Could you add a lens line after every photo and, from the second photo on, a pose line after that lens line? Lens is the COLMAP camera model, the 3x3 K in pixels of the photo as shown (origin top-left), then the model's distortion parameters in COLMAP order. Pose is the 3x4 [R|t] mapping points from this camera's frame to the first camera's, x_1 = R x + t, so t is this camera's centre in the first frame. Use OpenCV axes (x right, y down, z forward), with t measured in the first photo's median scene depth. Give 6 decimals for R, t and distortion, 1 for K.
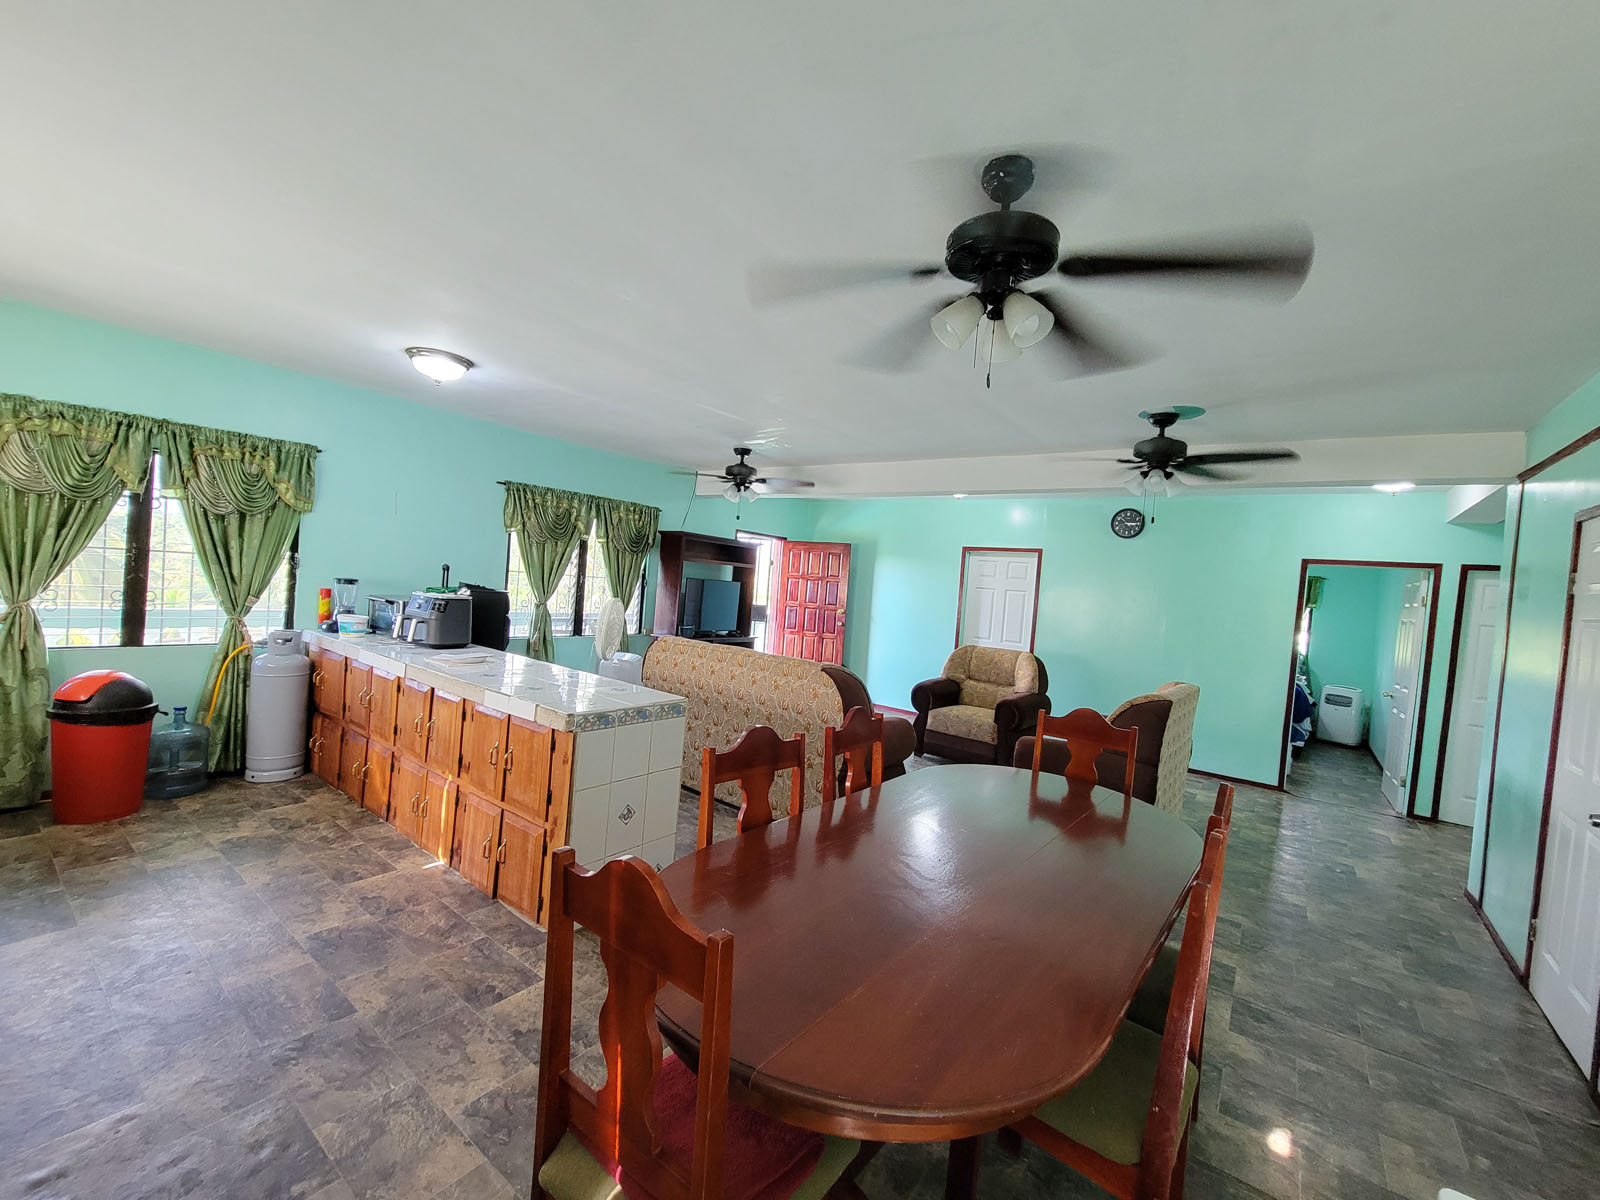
lens RADIAL K [[653.2, 0, 798.1], [0, 653.2, 593.7], [0, 0, 1]] dist [0.004460, -0.002358]
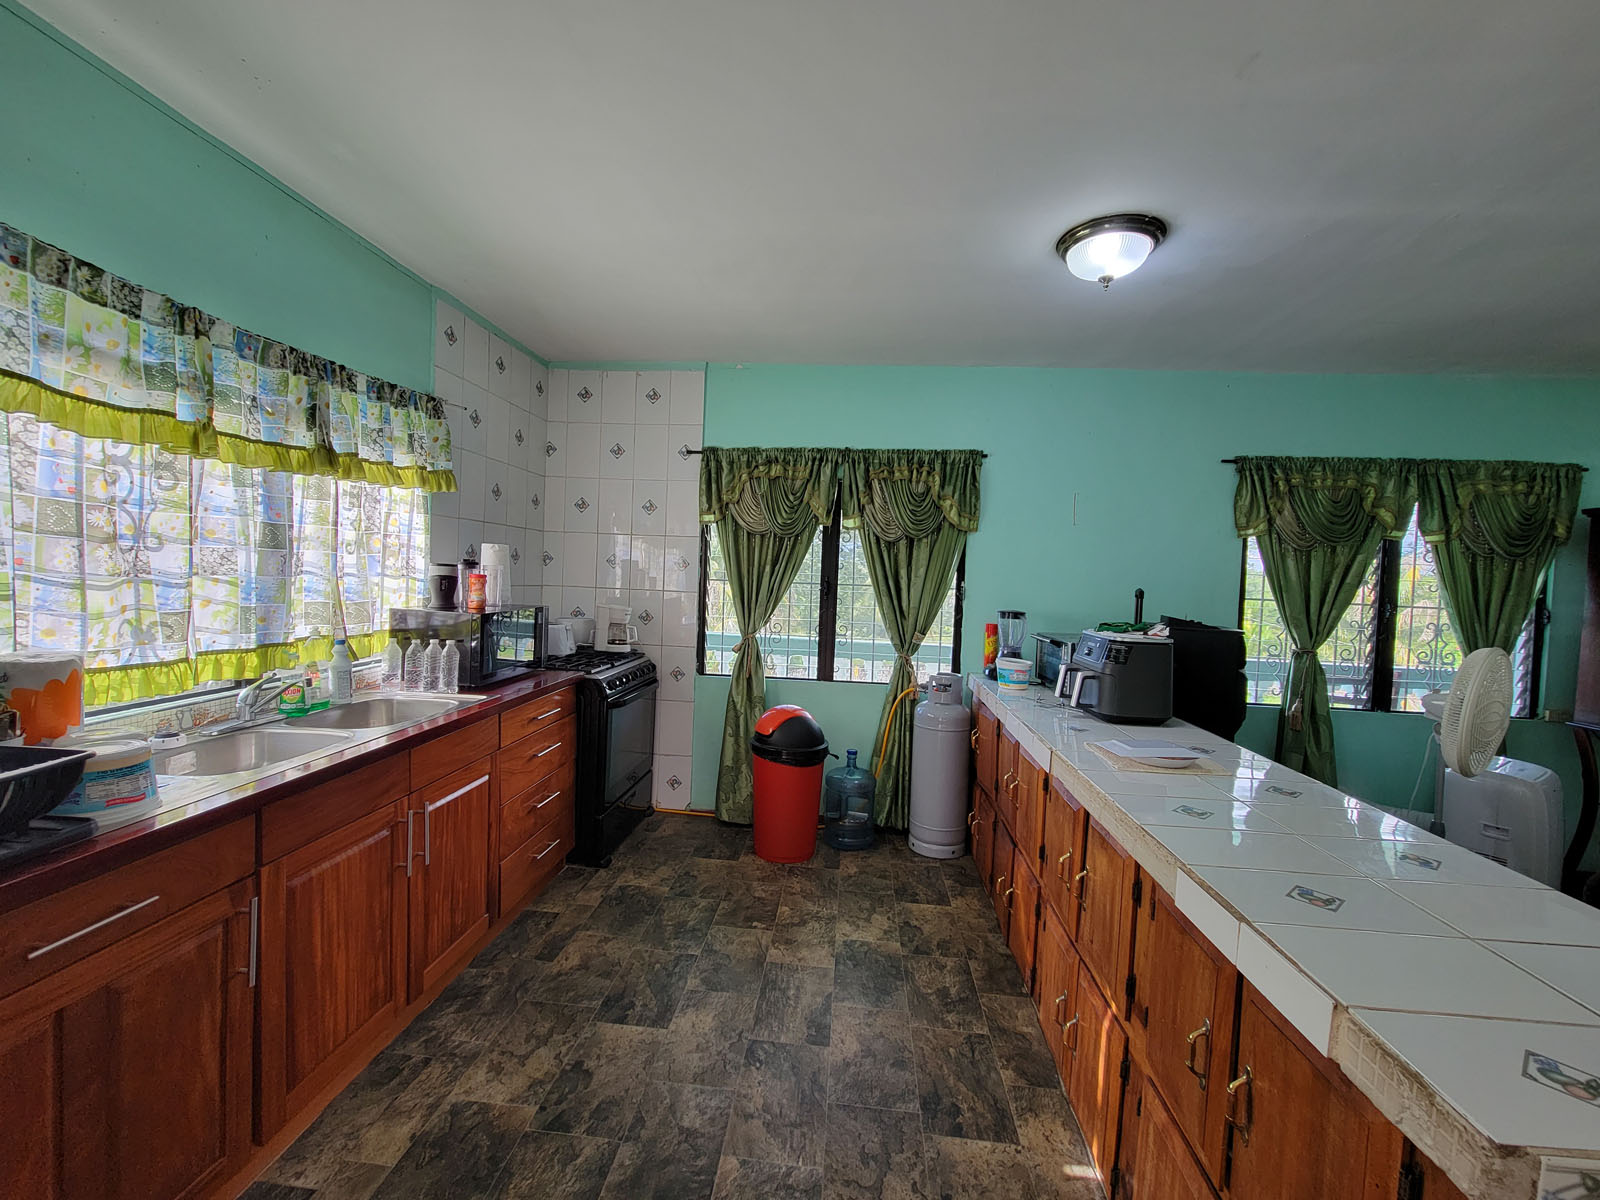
lens RADIAL K [[653.2, 0, 795.0], [0, 653.2, 598.2], [0, 0, 1]] dist [0.004460, -0.002358]
pose [[0.520979, -0.027950, -0.853112, -0.175181], [-0.014357, 0.999035, -0.041498, -0.002809], [0.853449, 0.033868, 0.520076, 0.406838]]
